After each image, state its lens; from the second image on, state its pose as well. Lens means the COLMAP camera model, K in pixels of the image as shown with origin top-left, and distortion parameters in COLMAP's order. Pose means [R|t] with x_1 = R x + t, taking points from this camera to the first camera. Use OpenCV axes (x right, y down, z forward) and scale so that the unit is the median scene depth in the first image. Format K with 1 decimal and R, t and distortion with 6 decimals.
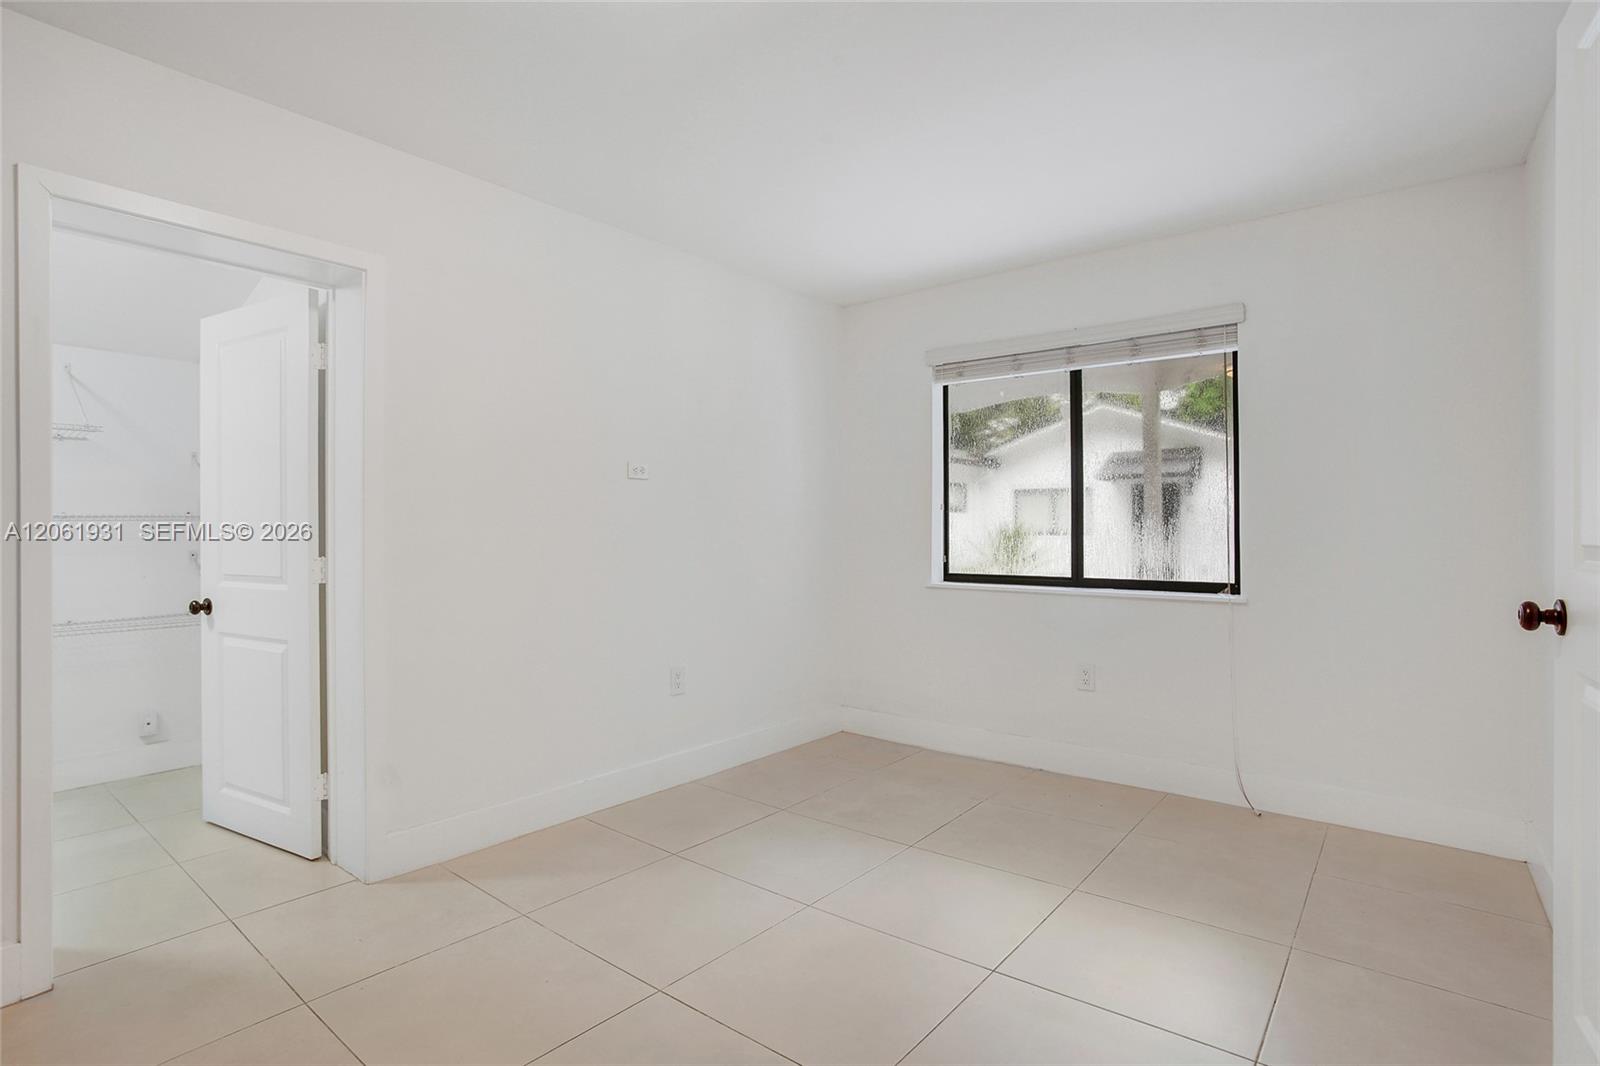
lens RADIAL K [[791.1, 0, 799.8], [0, 791.1, 536.5], [0, 0, 1]] dist [-0.063683, 0.020880]
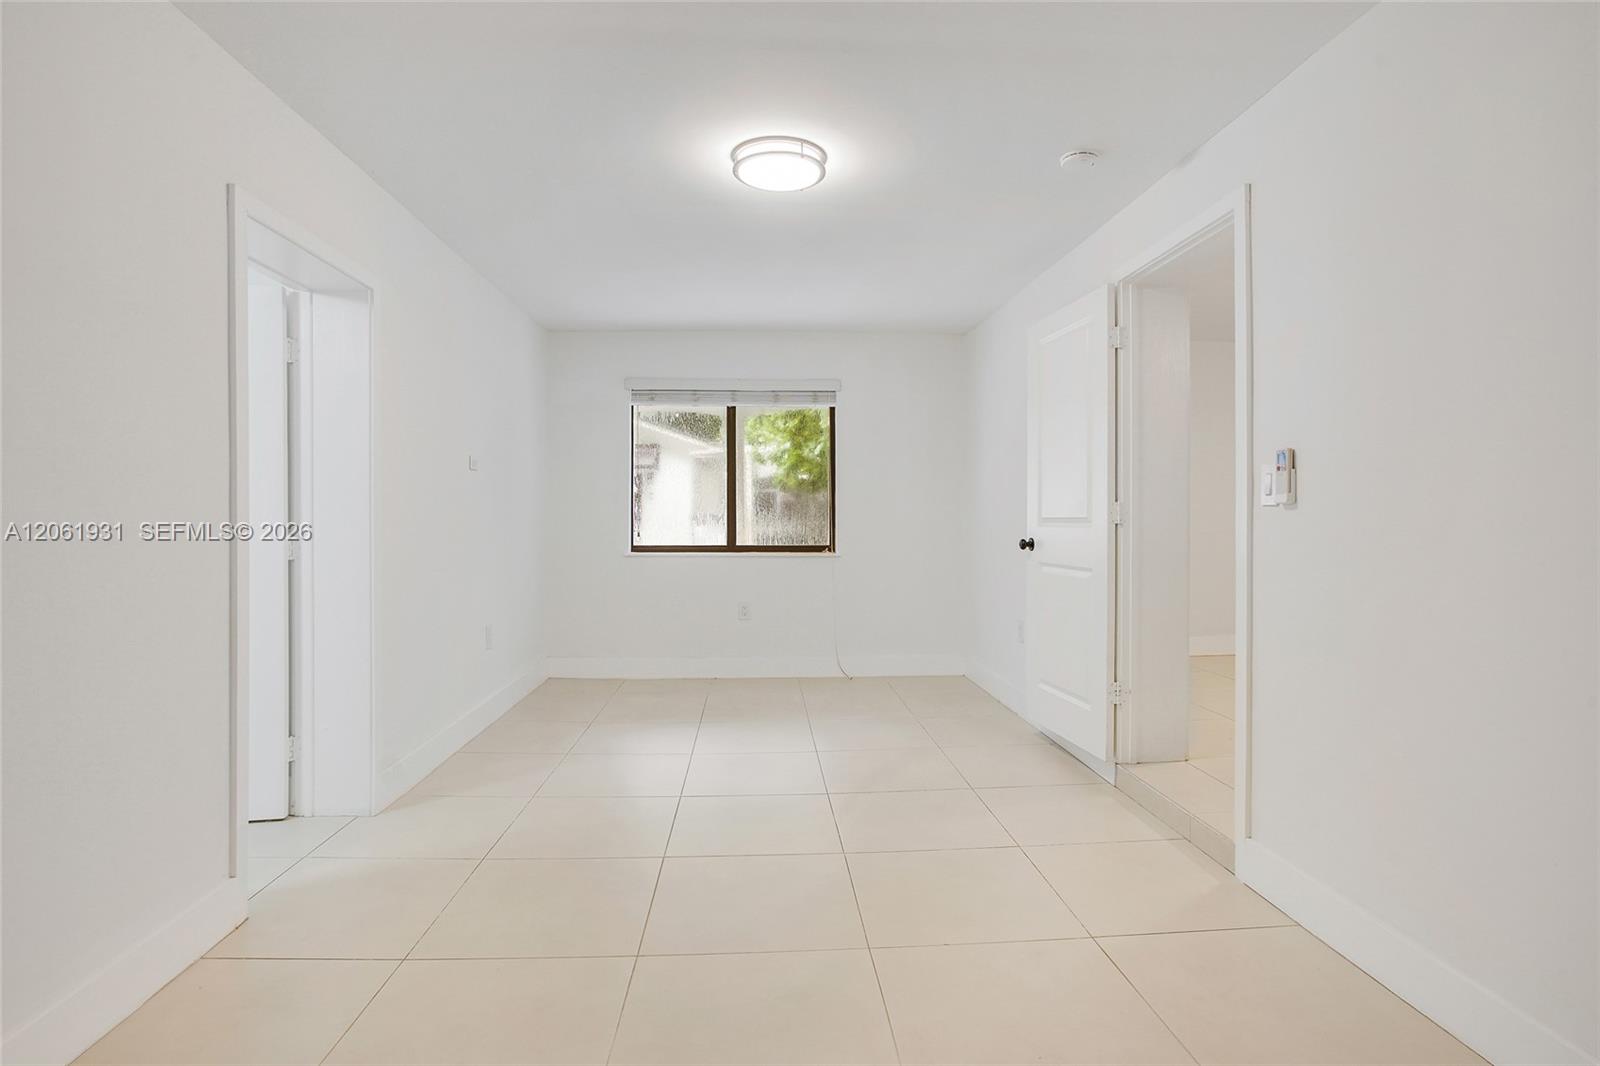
lens RADIAL K [[791.1, 0, 840.2], [0, 791.1, 501.2], [0, 0, 1]] dist [-0.063683, 0.020880]
pose [[0.710689, 0.011227, 0.703416, -0.567879], [0.006880, 0.999714, -0.022907, 0.004394], [-0.703472, 0.021120, 0.710409, -0.207431]]
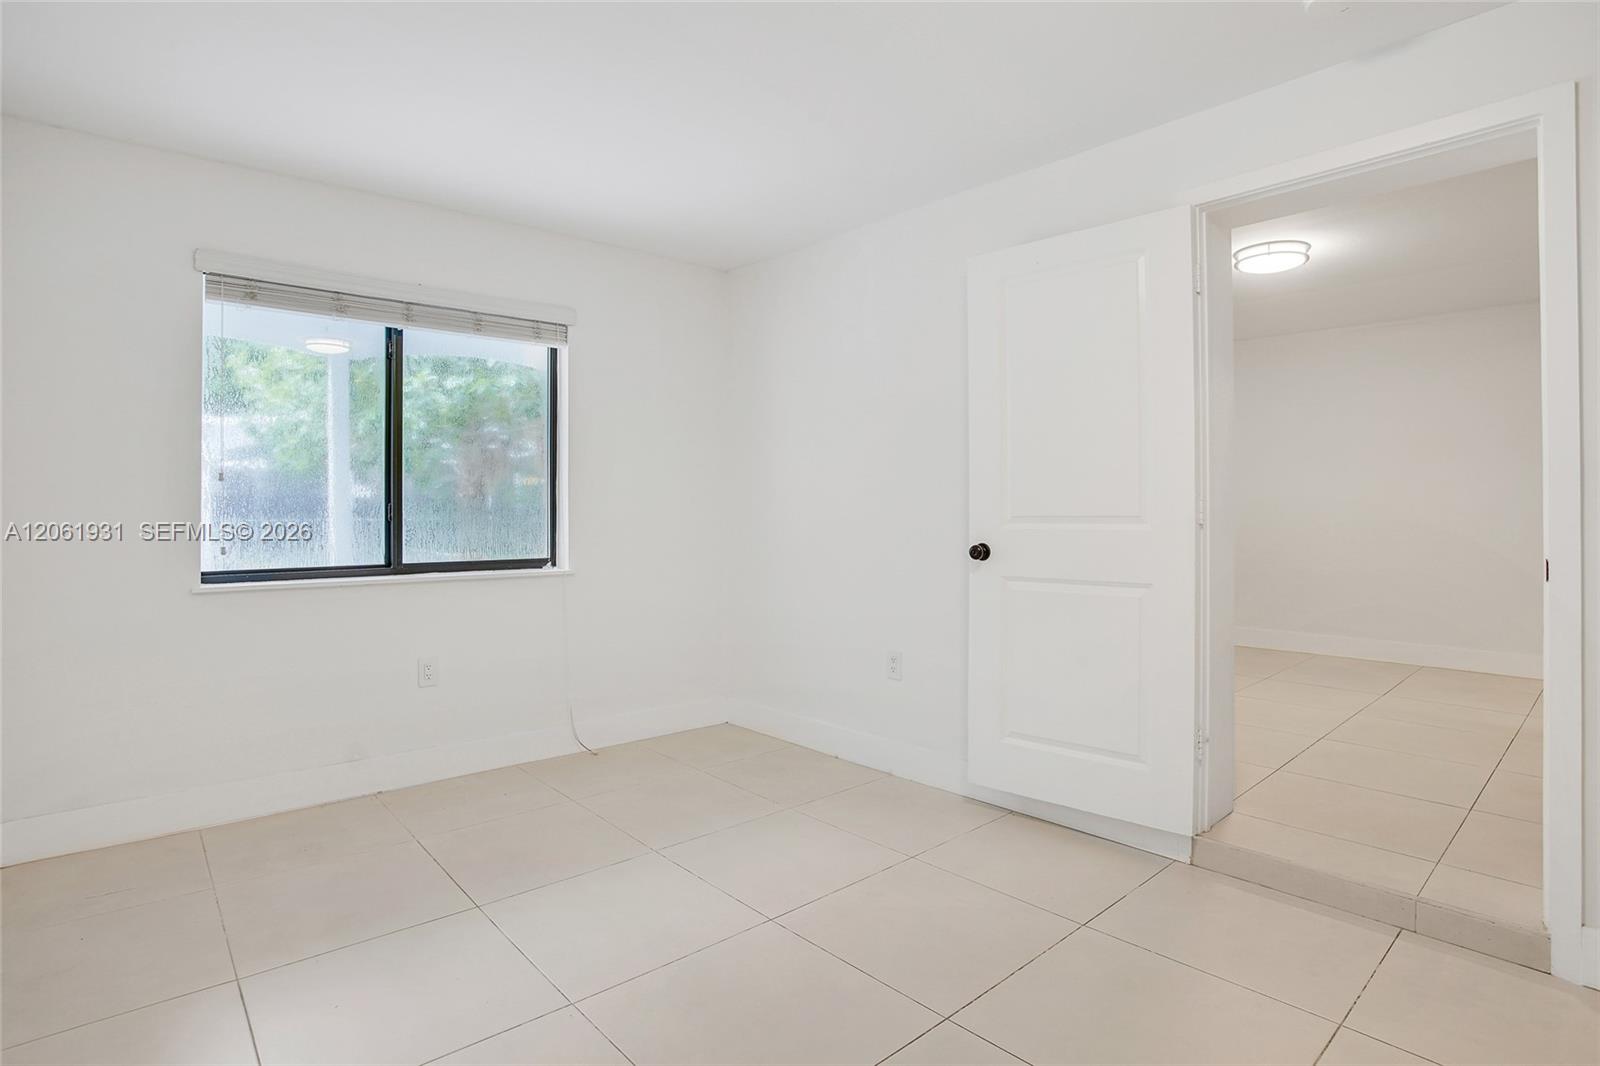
lens RADIAL K [[791.1, 0, 795.6], [0, 791.1, 521.9], [0, 0, 1]] dist [-0.063683, 0.020880]
pose [[0.178699, -0.015555, 0.983781, -0.440887], [0.009766, 0.999854, 0.014035, -0.002649], [-0.983855, 0.007099, 0.178825, 0.415258]]
